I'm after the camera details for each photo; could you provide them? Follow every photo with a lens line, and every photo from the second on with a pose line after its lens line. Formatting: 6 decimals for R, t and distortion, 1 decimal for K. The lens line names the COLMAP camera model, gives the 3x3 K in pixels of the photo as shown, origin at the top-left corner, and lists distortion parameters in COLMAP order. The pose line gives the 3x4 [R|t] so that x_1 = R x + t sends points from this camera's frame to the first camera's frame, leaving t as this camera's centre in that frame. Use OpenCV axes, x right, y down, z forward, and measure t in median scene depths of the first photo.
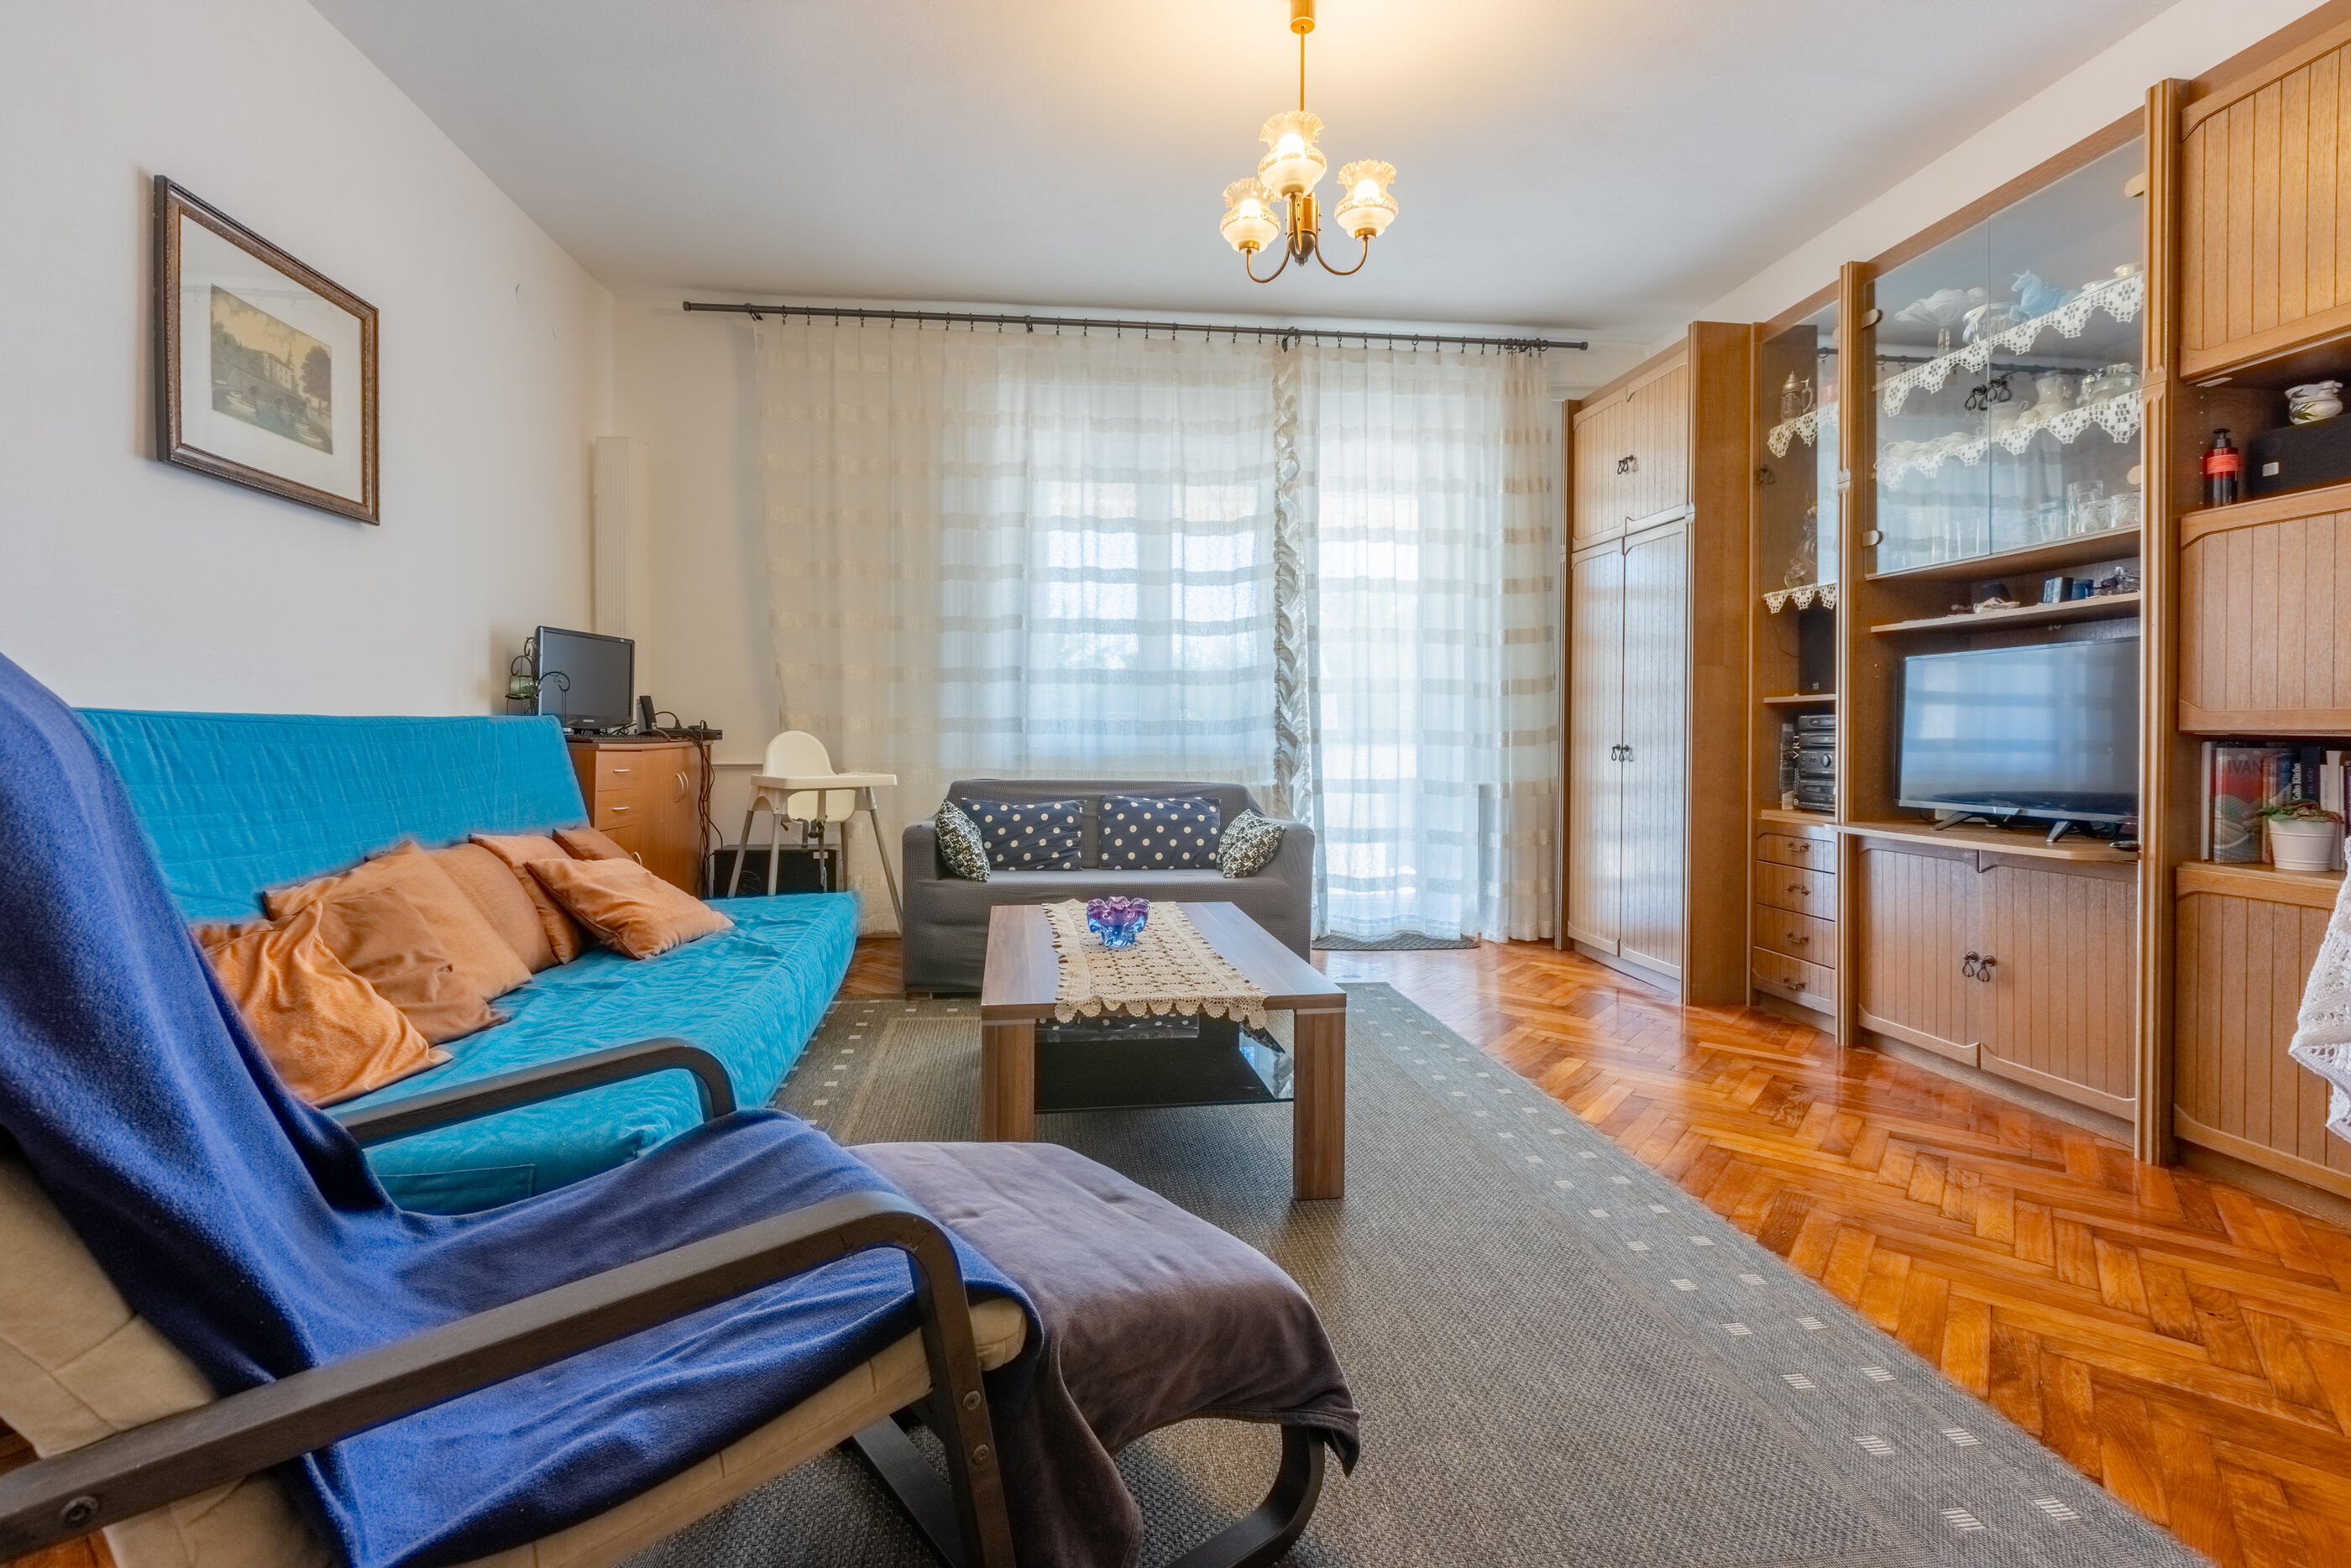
lens RADIAL K [[1061.0, 0, 1194.1], [0, 1061.0, 715.1], [0, 0, 1]] dist [0.002209, -0.000132]
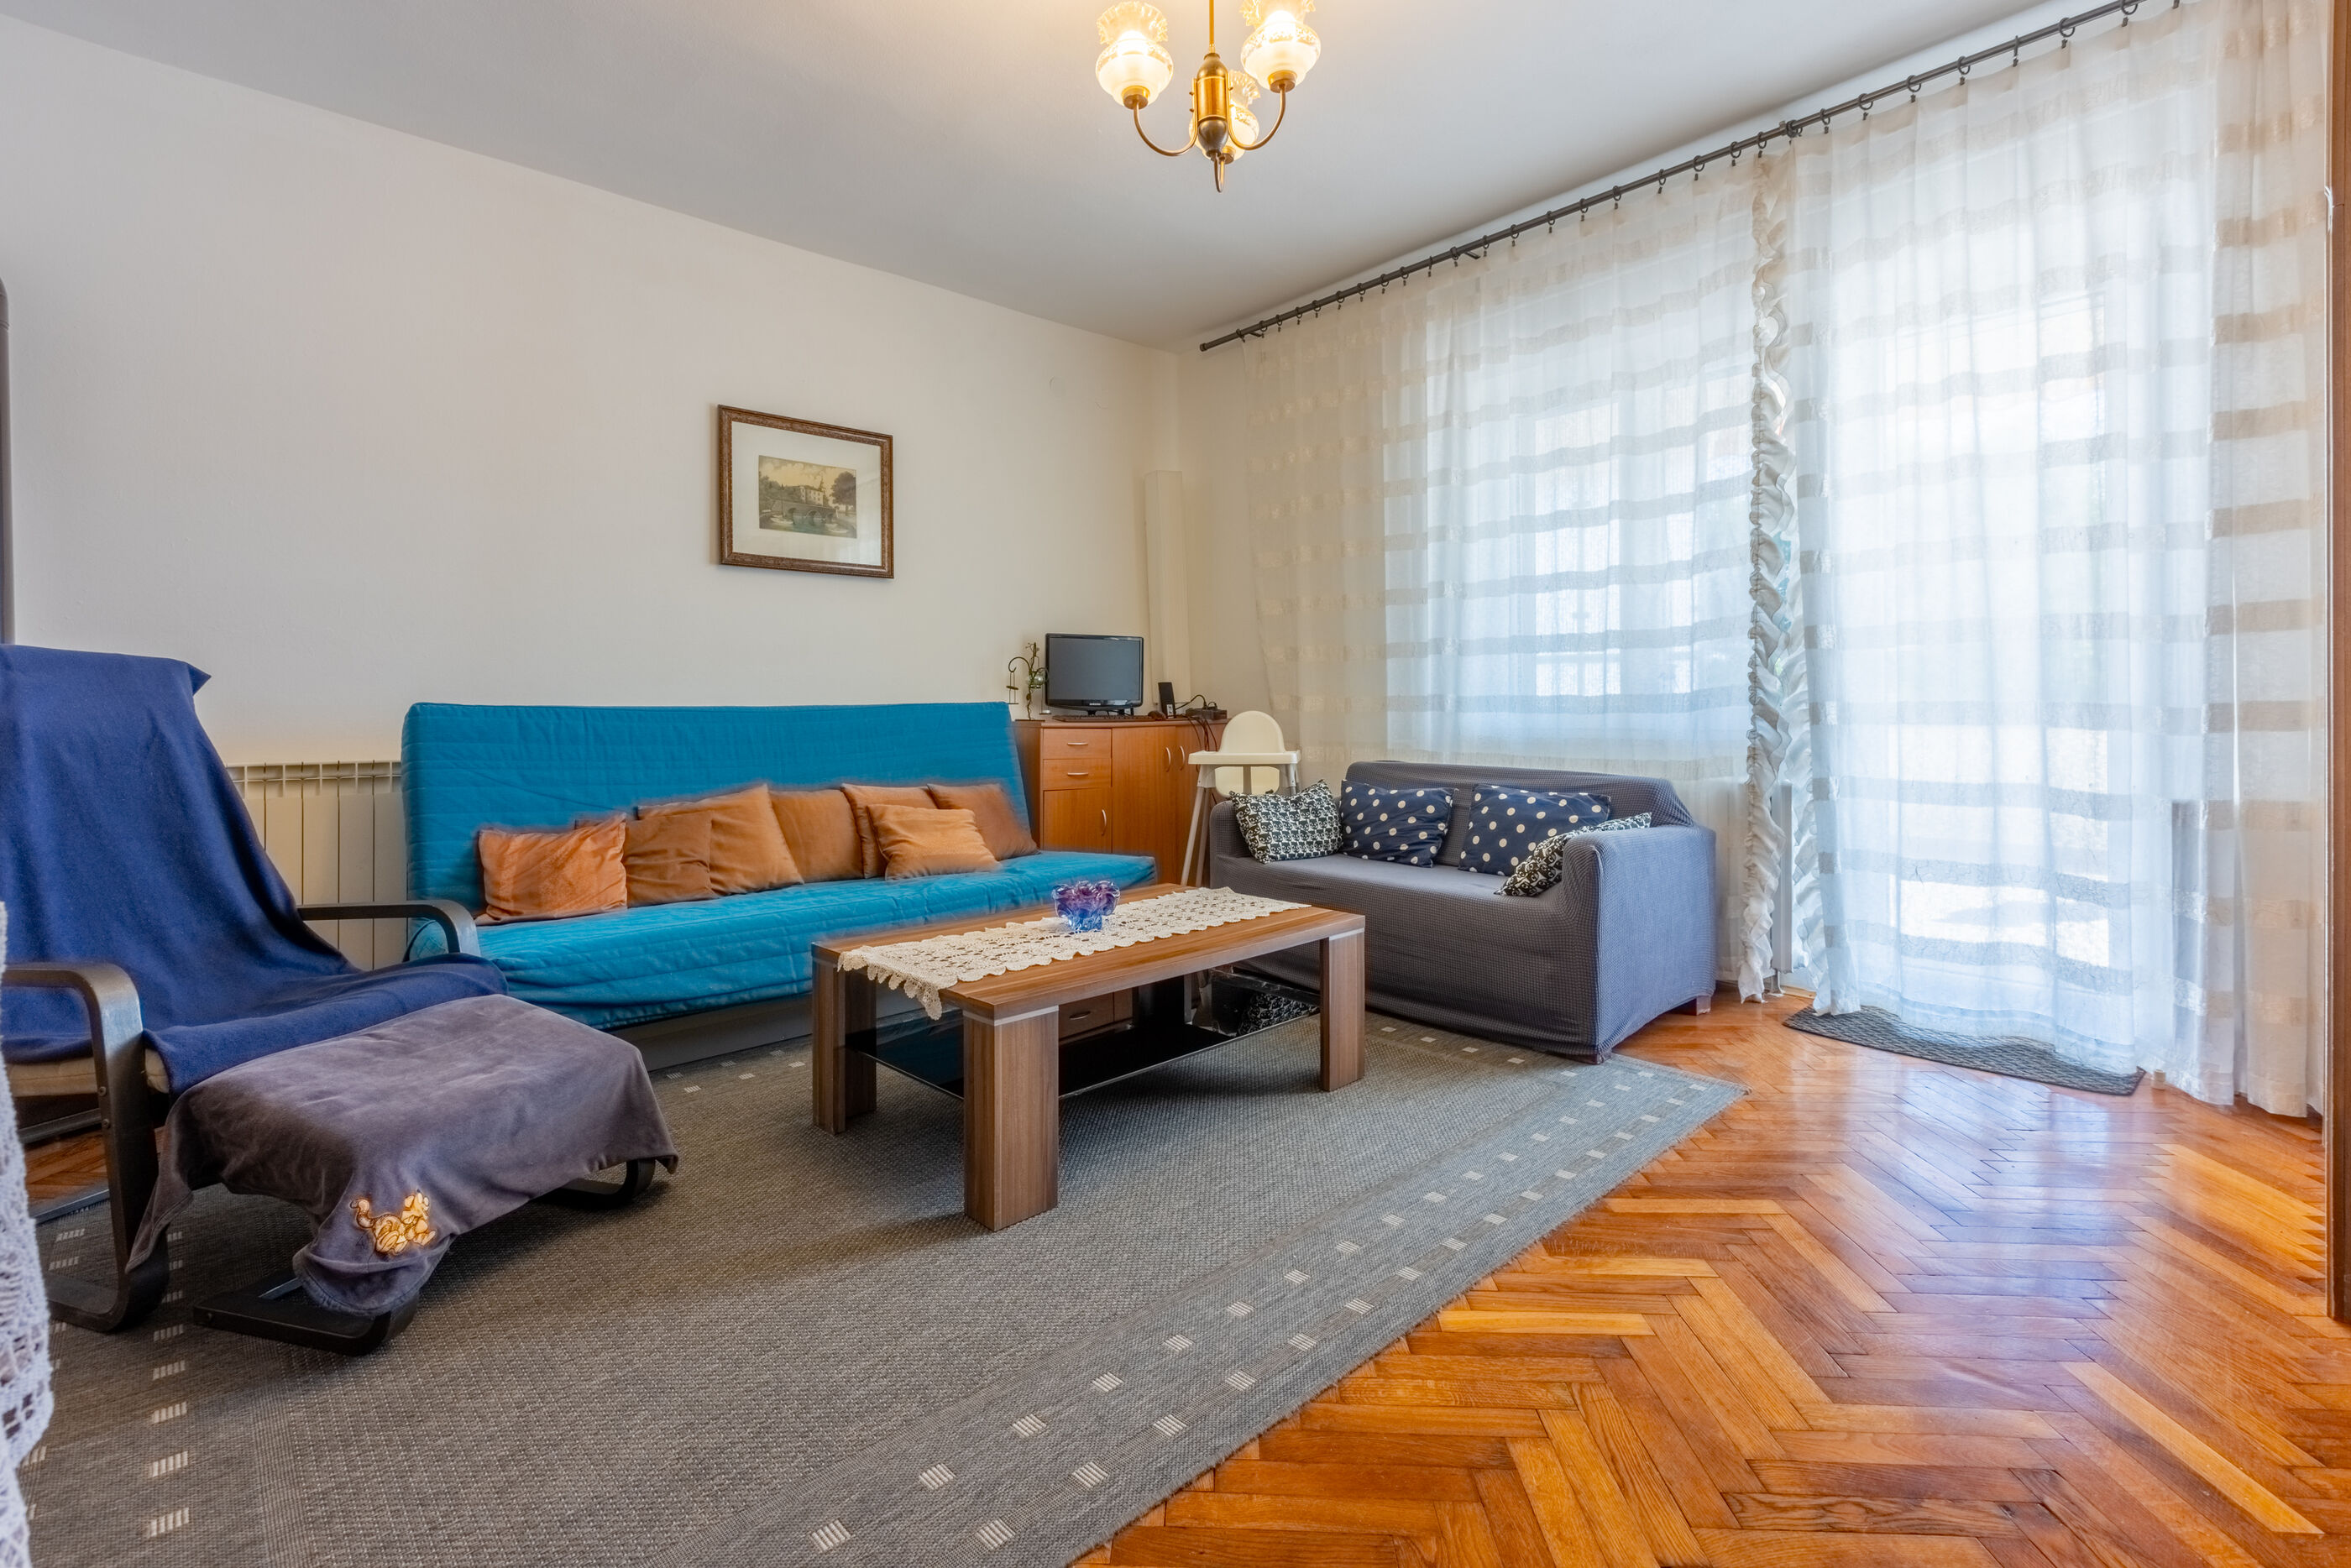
lens RADIAL K [[1061.0, 0, 1148.6], [0, 1061.0, 700.9], [0, 0, 1]] dist [0.002209, -0.000132]
pose [[0.576812, -0.014371, -0.816750, 0.554614], [0.021156, 0.999773, -0.002651, 0.005988], [0.816603, -0.015750, 0.576985, 0.345451]]
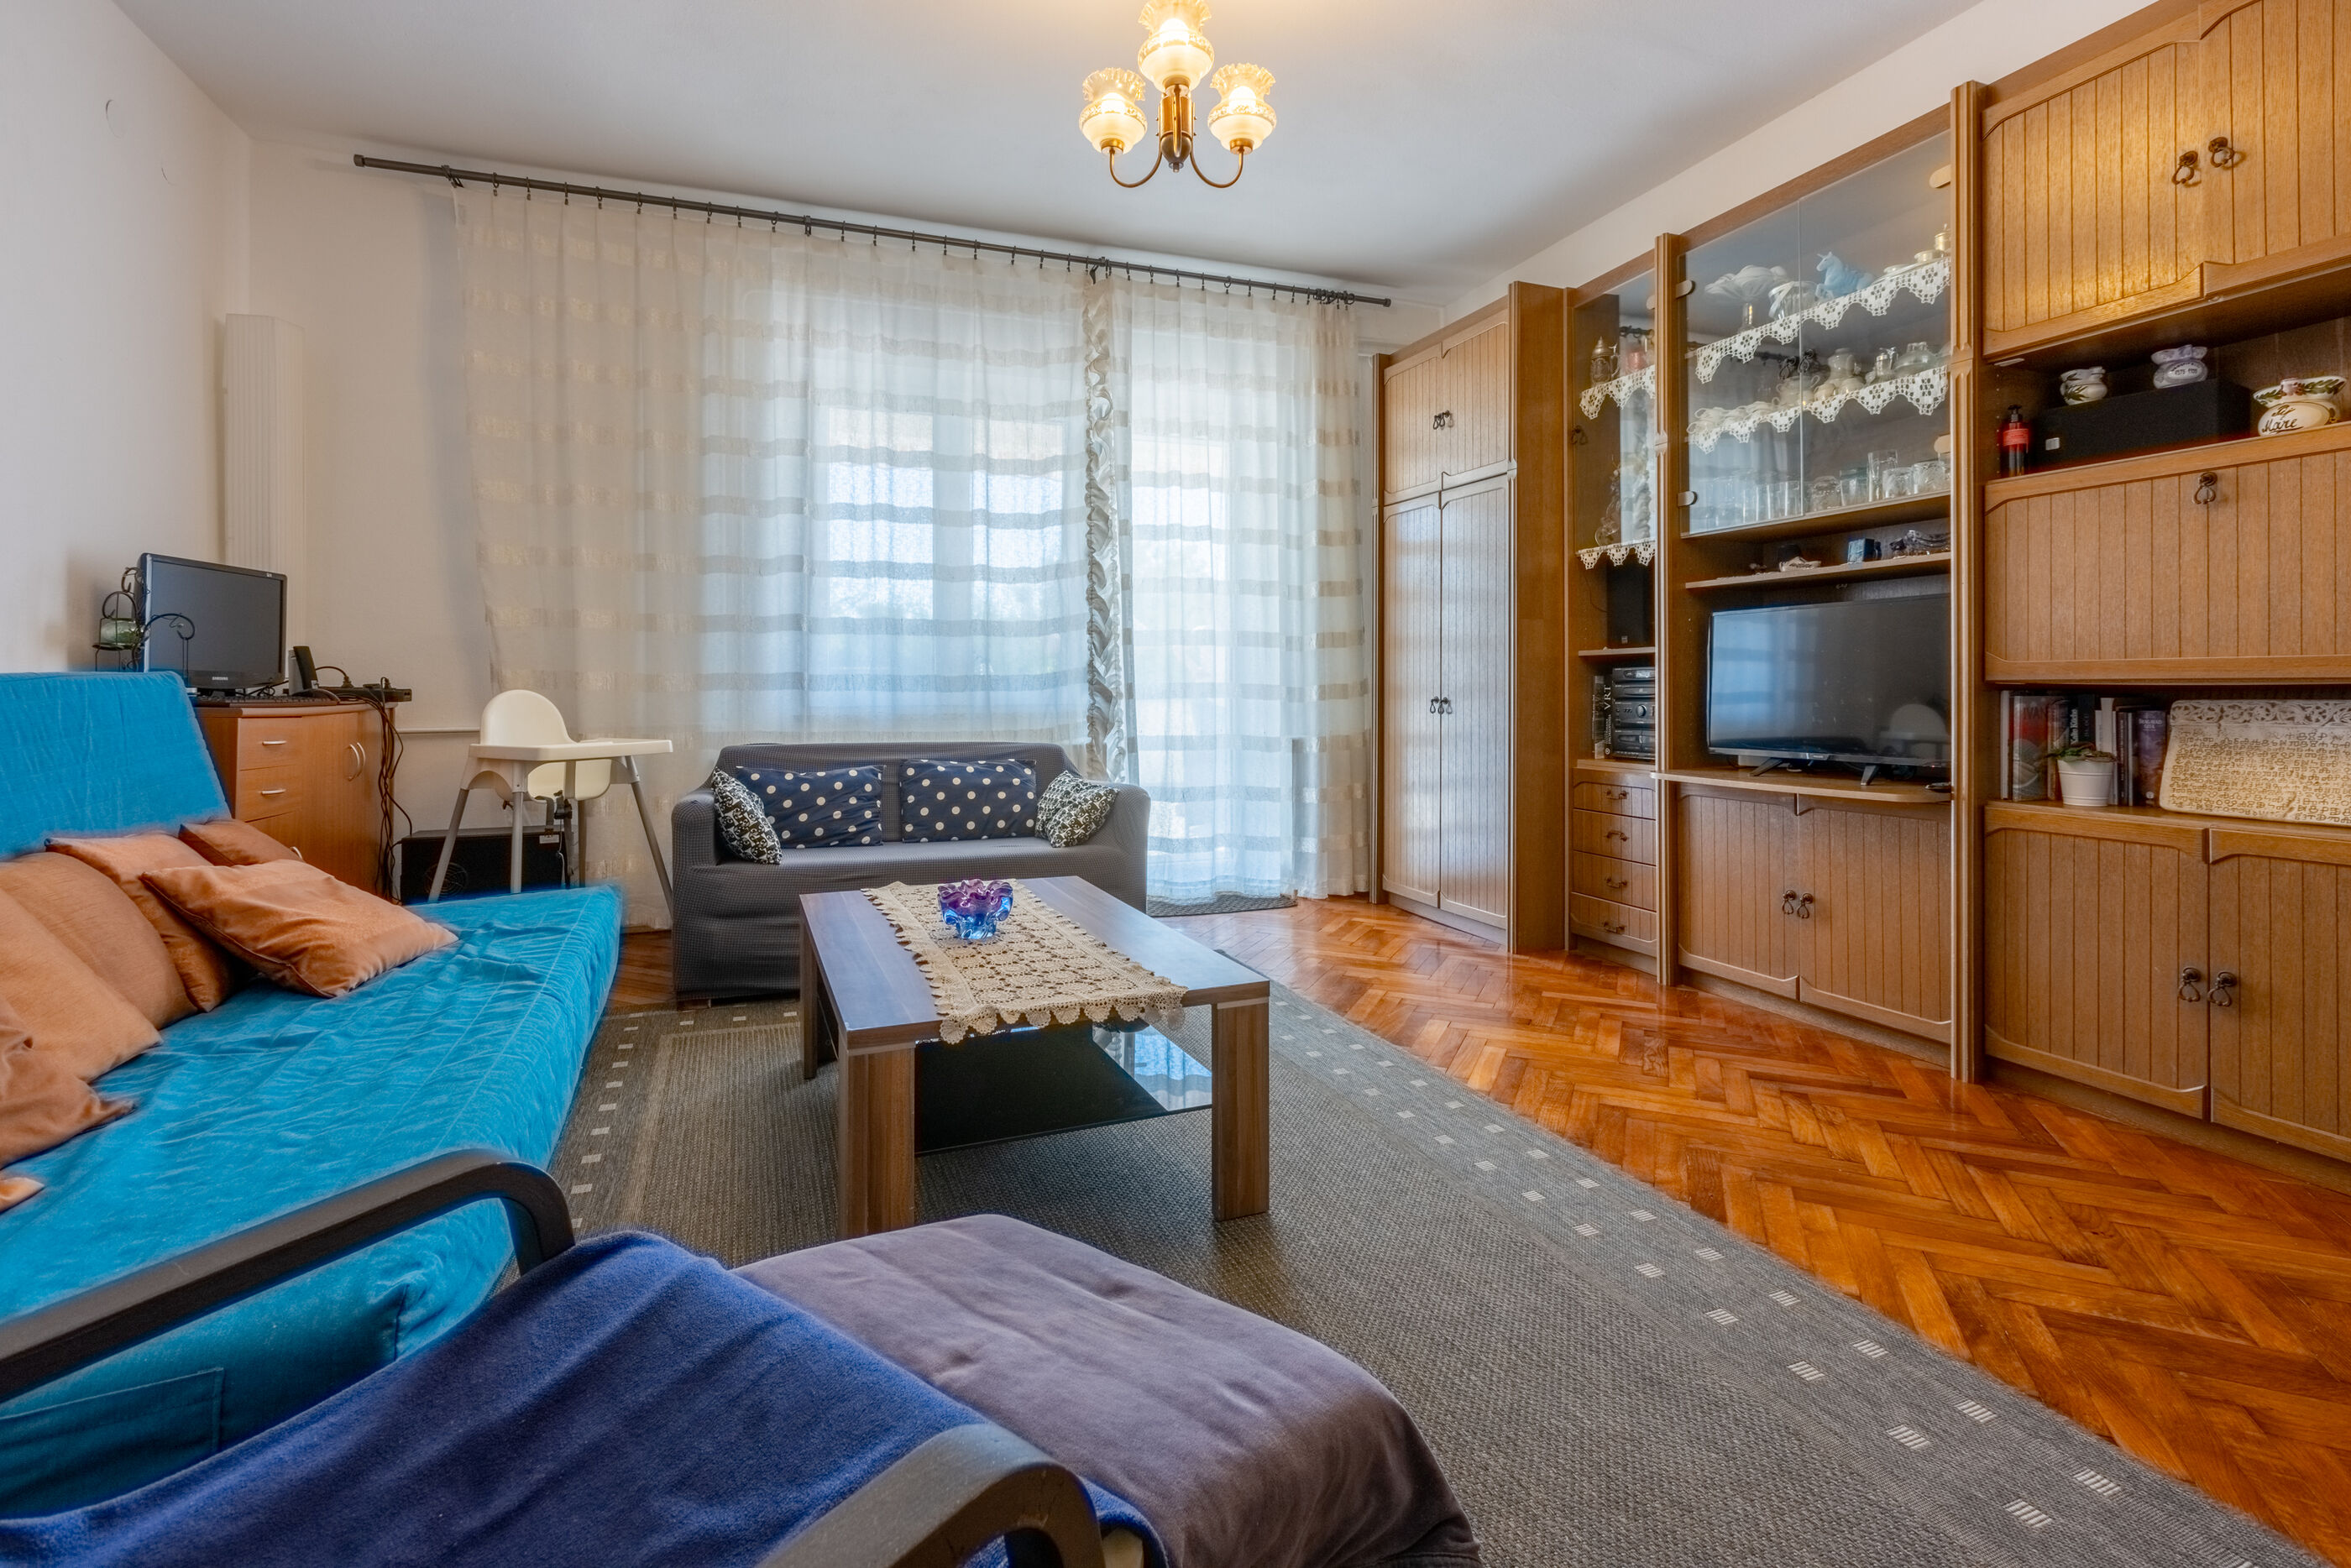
lens RADIAL K [[1061.0, 0, 1192.0], [0, 1061.0, 670.4], [0, 0, 1]] dist [0.002209, -0.000132]
pose [[0.970708, -0.002879, 0.240244, -0.078057], [0.002666, 0.999996, 0.001210, 0.000362], [-0.240246, -0.000534, 0.970712, 0.089213]]
